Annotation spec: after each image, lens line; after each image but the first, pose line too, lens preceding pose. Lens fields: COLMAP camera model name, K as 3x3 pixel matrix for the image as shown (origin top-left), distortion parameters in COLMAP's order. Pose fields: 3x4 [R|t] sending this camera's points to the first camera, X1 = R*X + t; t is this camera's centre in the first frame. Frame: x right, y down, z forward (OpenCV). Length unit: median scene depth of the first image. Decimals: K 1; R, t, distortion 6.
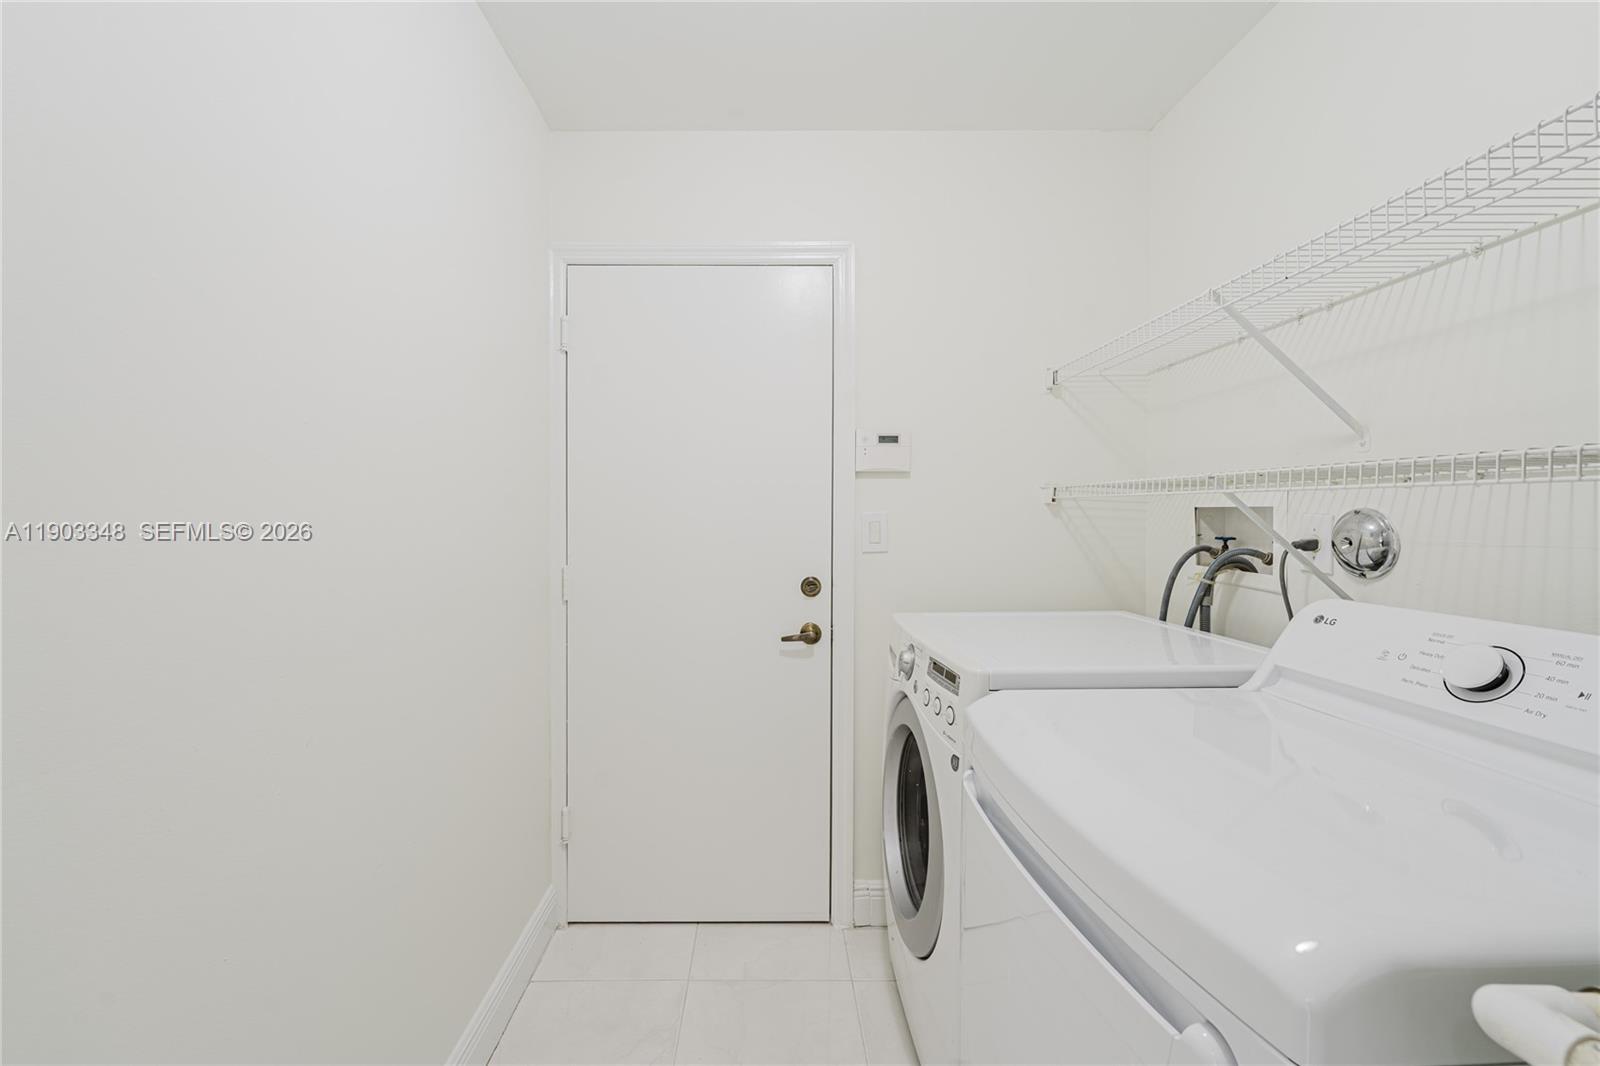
lens RADIAL K [[650.2, 0, 788.3], [0, 650.2, 528.8], [0, 0, 1]] dist [0.003370, -0.000234]
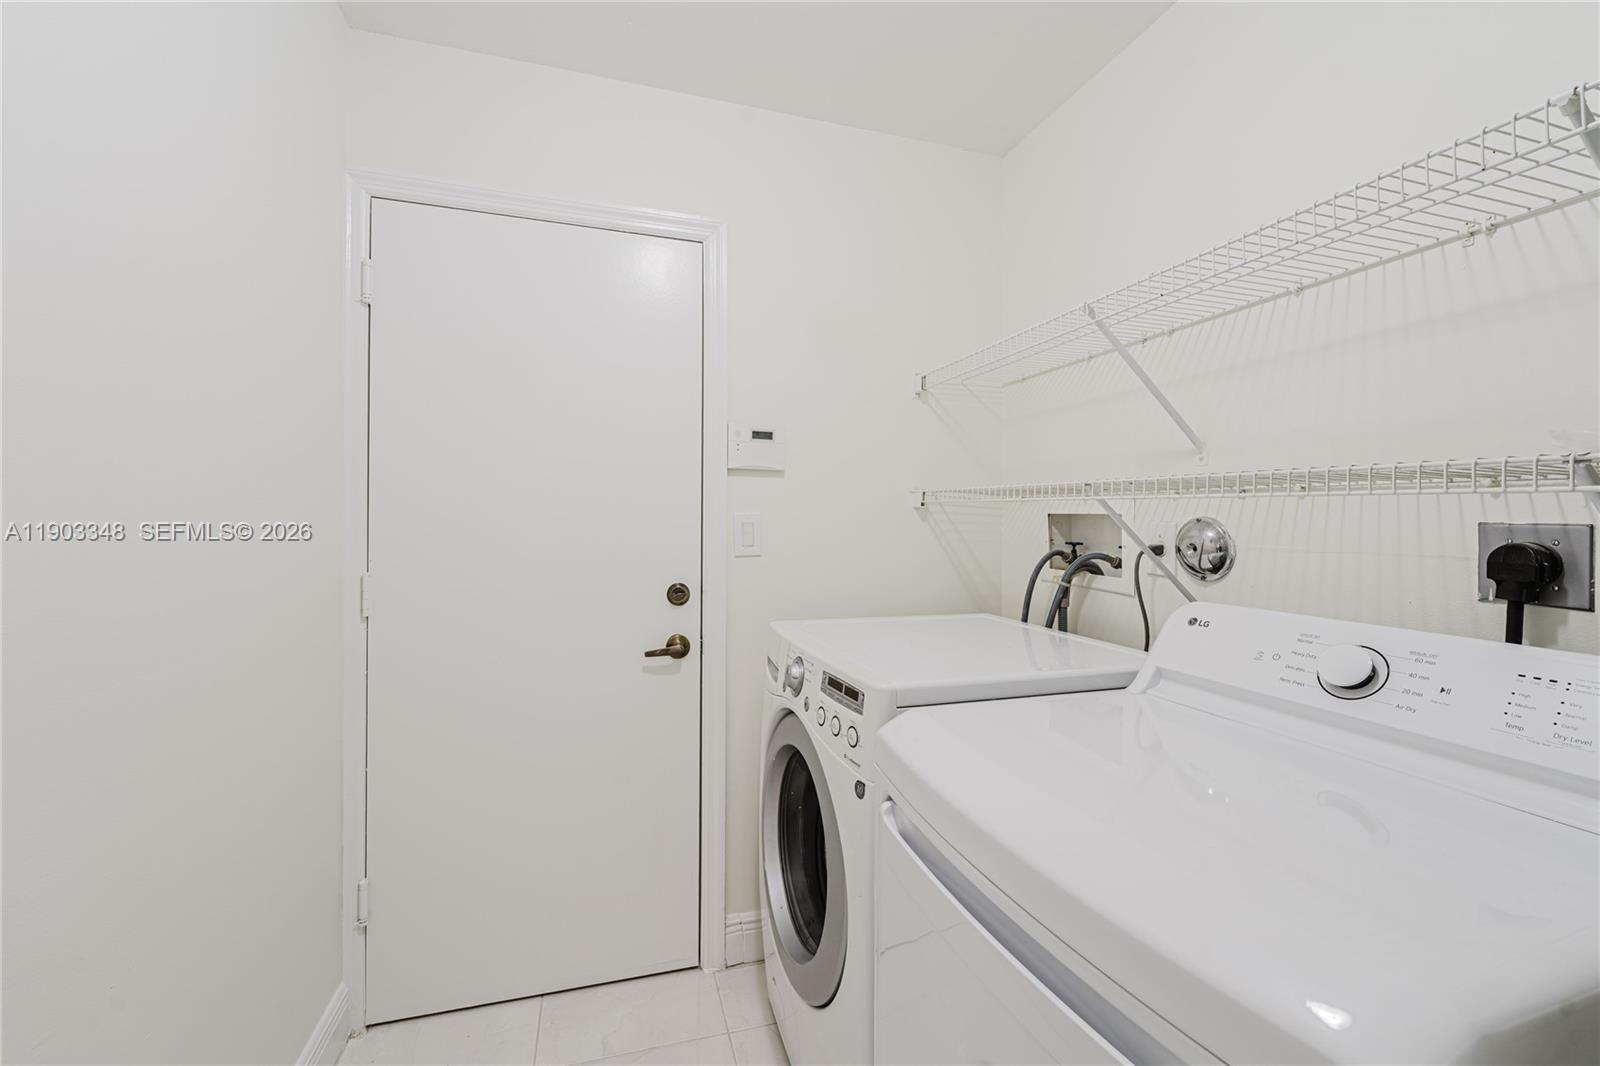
lens RADIAL K [[650.2, 0, 805.8], [0, 650.2, 533.0], [0, 0, 1]] dist [0.003370, -0.000234]
pose [[0.963256, 0.009588, 0.268415, -0.051217], [-0.010570, 0.999942, 0.002214, 0.000443], [-0.268378, -0.004970, 0.963301, 0.117387]]
